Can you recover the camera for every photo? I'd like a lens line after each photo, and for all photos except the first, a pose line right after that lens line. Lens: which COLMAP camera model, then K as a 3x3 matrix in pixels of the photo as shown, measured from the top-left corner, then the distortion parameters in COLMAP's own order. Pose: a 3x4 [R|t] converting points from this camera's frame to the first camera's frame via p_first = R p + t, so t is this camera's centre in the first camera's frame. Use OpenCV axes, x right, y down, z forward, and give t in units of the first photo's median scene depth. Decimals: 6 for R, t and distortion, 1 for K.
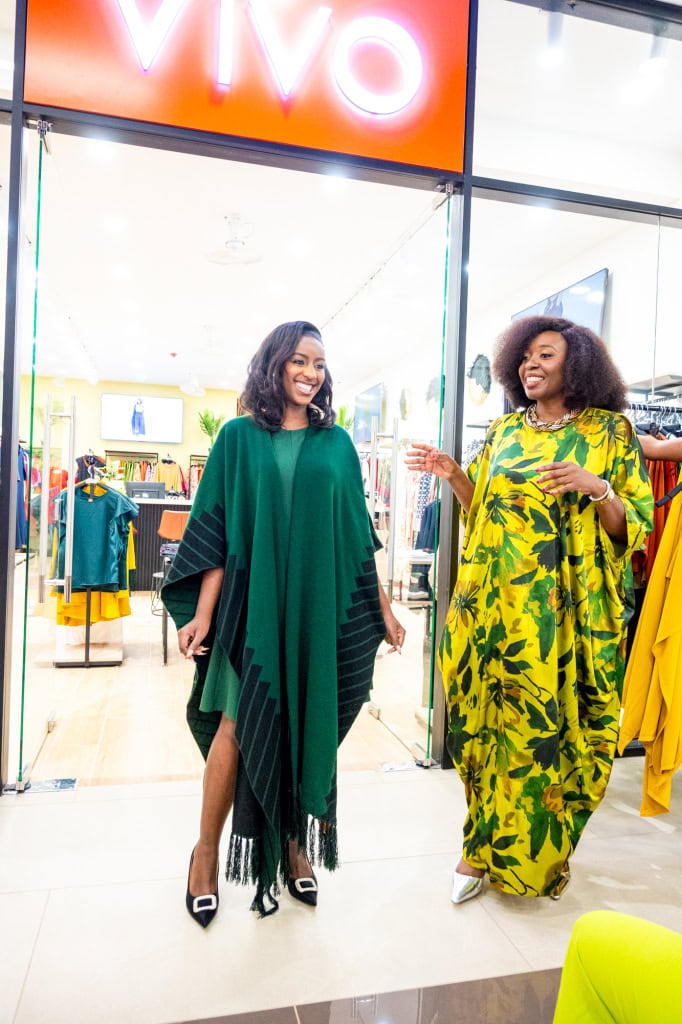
lens RADIAL K [[723.5, 0, 345.5], [0, 723.5, 515.4], [0, 0, 1]] dist [0.009327, -0.003848]
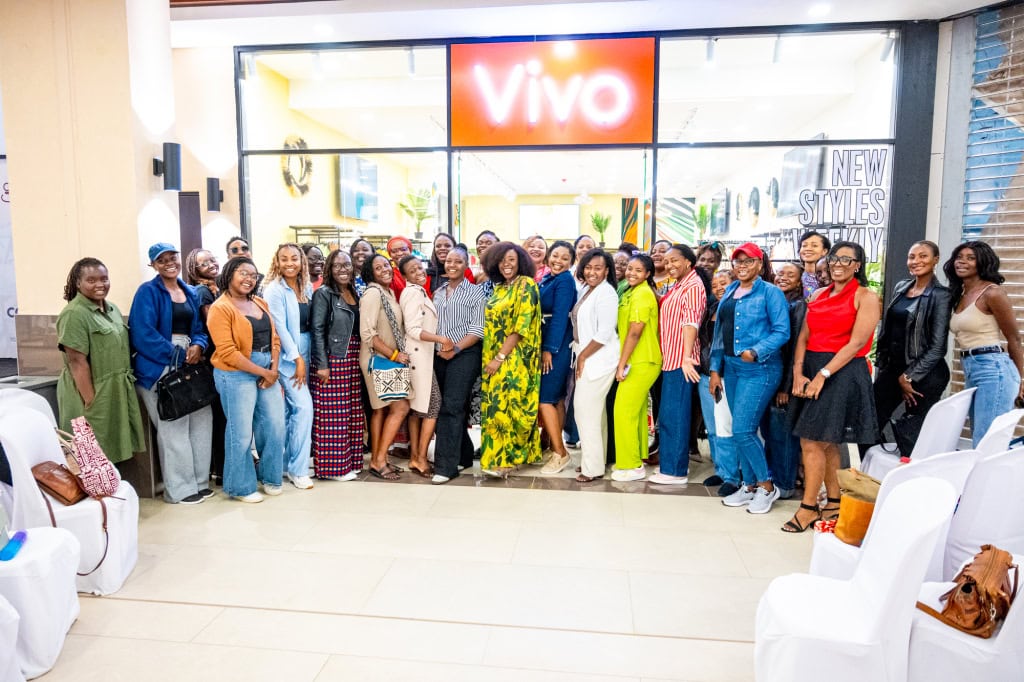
lens RADIAL K [[723.5, 0, 513.2], [0, 723.5, 346.6], [0, 0, 1]] dist [0.009327, -0.003848]
pose [[0.934038, 0.006994, -0.357105, 0.555635], [0.024587, 0.996177, 0.083821, -0.097791], [0.356326, -0.087072, 0.930296, -1.106579]]
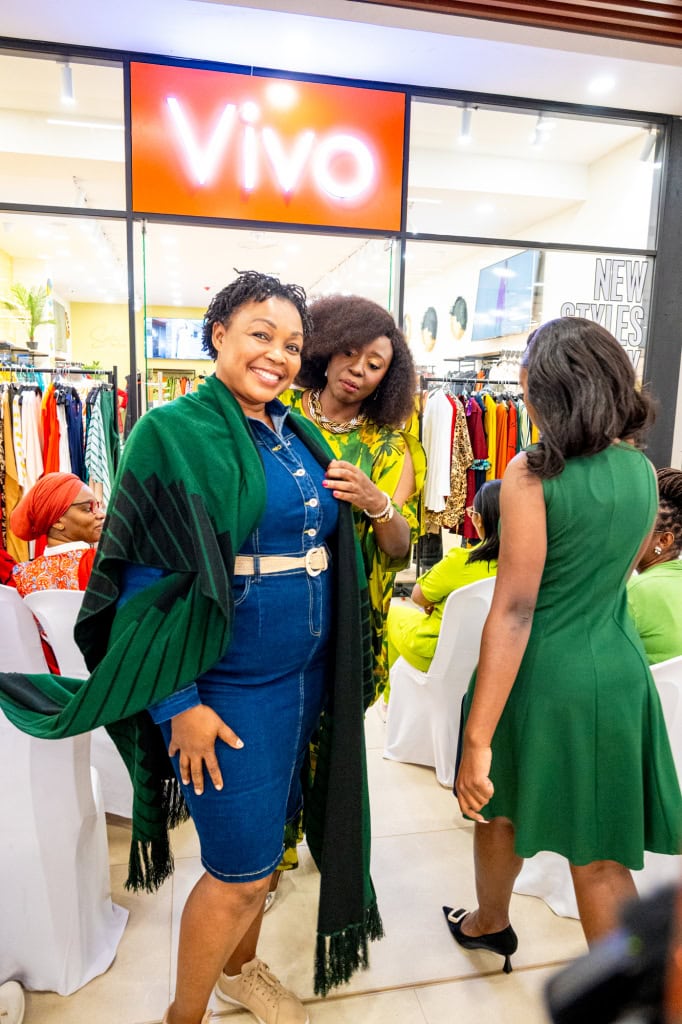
lens RADIAL K [[723.5, 0, 348.7], [0, 723.5, 514.6], [0, 0, 1]] dist [0.009327, -0.003848]
pose [[0.999295, -0.005057, -0.037195, 0.113586], [0.010322, 0.989703, 0.142765, -0.091594], [0.036090, -0.143048, 0.989057, -0.710086]]
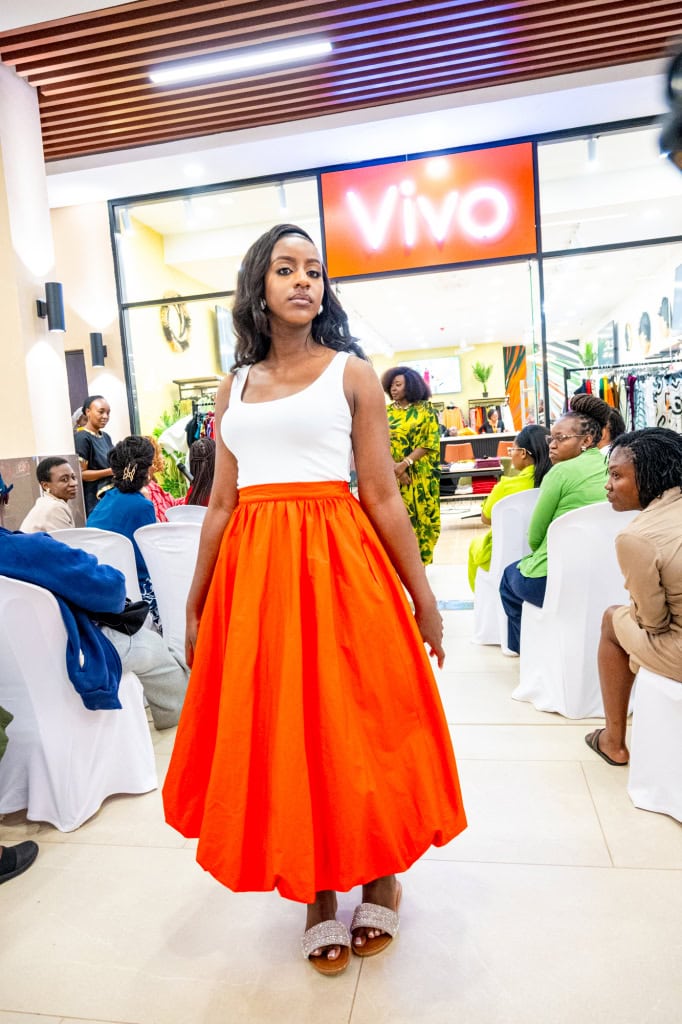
lens RADIAL K [[723.5, 0, 338.4], [0, 723.5, 515.2], [0, 0, 1]] dist [0.009327, -0.003848]
pose [[0.899517, -0.058255, -0.432984, 0.511349], [0.096531, 0.993077, 0.066929, 0.037171], [0.426088, -0.102001, 0.898913, -1.075177]]
